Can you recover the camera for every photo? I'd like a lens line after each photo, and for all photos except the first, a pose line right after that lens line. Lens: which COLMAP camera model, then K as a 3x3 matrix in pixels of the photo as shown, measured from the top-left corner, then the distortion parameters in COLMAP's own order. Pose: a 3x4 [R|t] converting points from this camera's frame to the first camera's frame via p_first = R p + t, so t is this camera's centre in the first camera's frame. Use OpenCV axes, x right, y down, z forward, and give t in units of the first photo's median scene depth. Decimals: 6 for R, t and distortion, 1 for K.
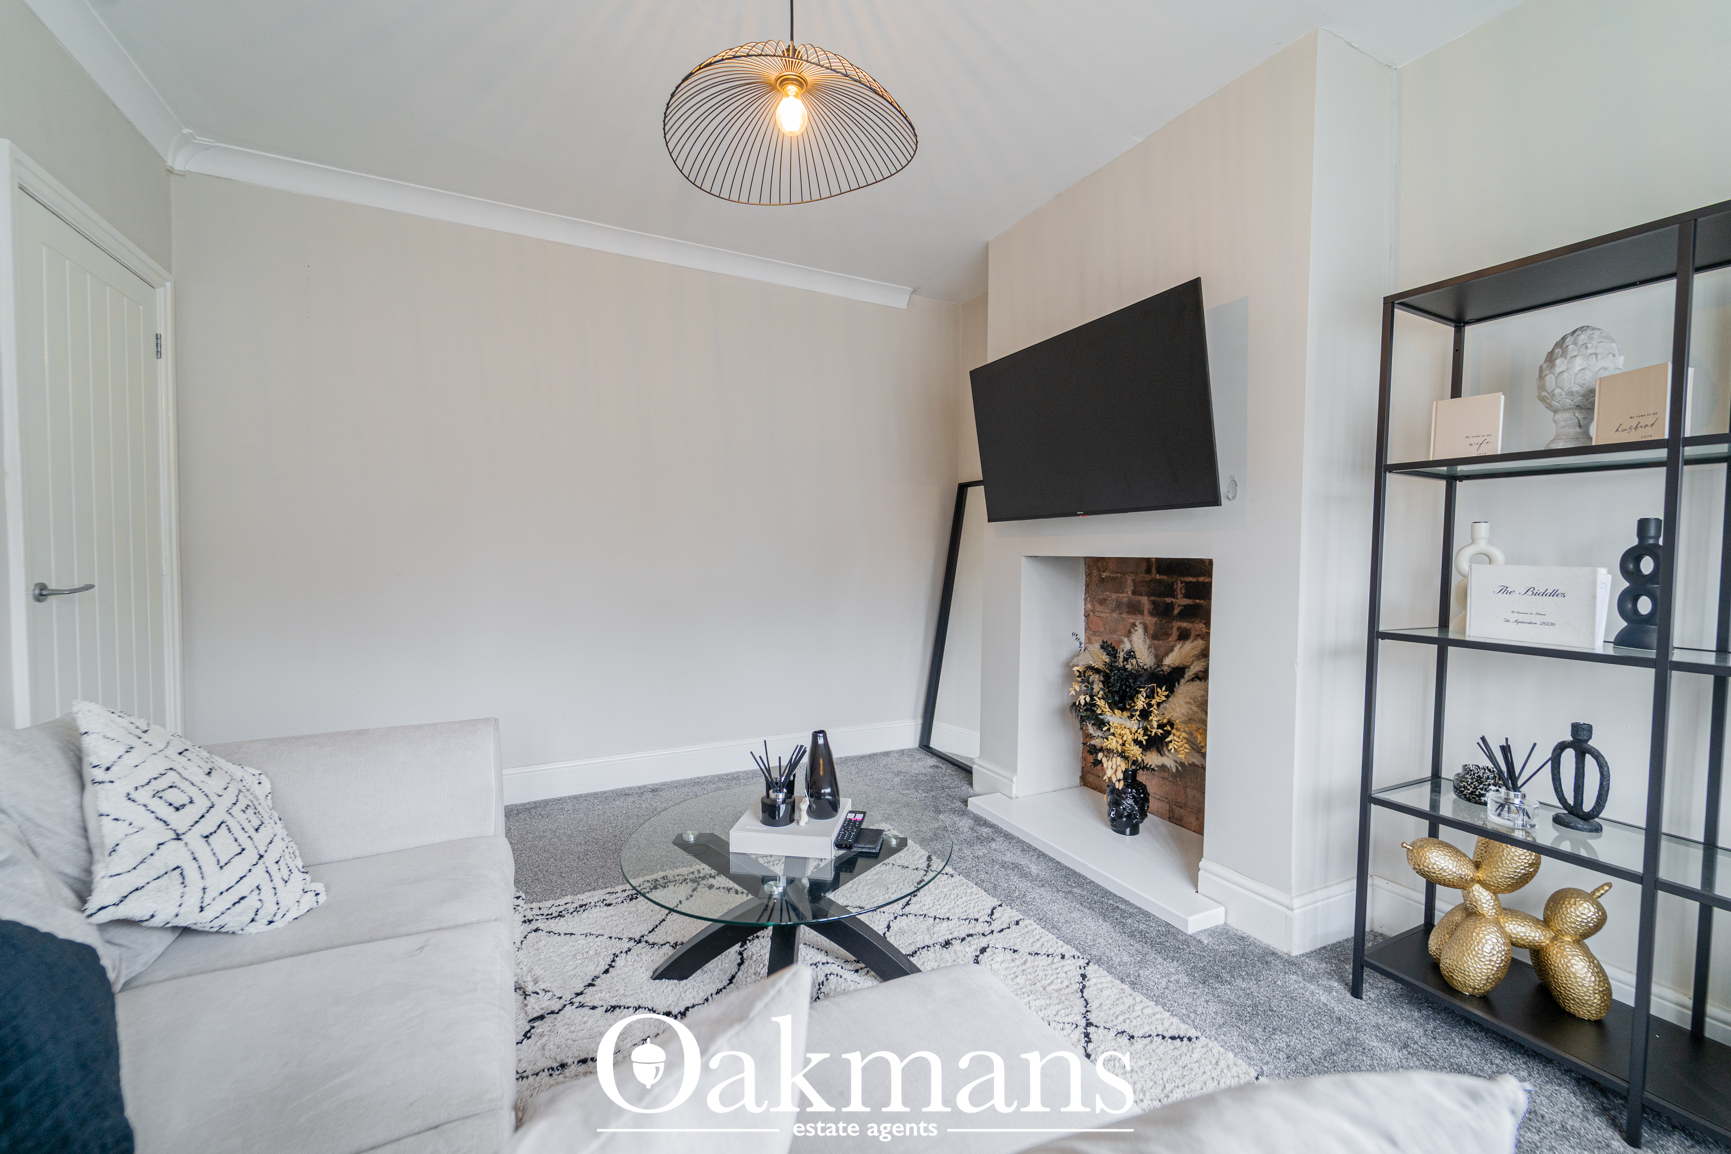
lens RADIAL K [[700.8, 0, 870.7], [0, 700.8, 580.4], [0, 0, 1]] dist [-0.000241, -0.000263]
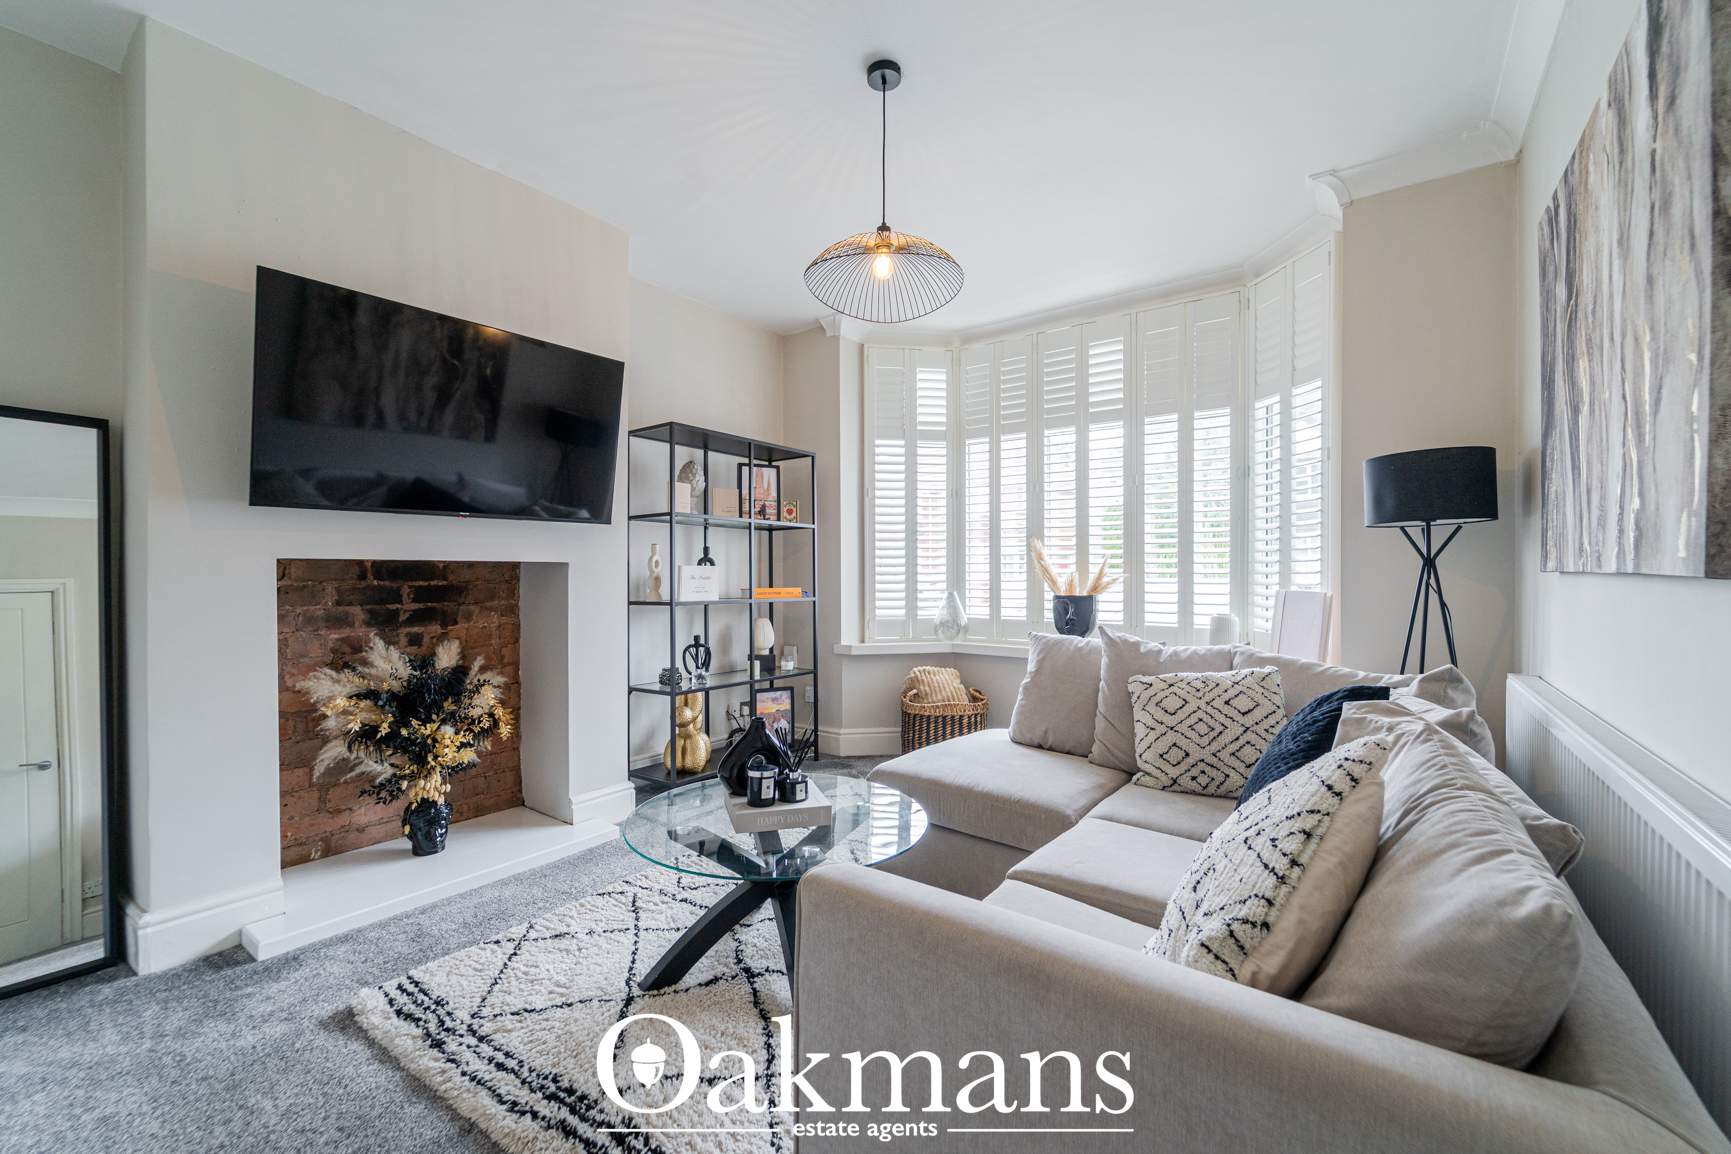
lens RADIAL K [[700.8, 0, 870.7], [0, 700.8, 580.4], [0, 0, 1]] dist [-0.000241, -0.000263]
pose [[-0.460921, -0.014436, 0.887324, -0.723019], [0.033704, 0.998862, 0.033758, -0.017828], [-0.886801, 0.045466, -0.459910, 0.868900]]
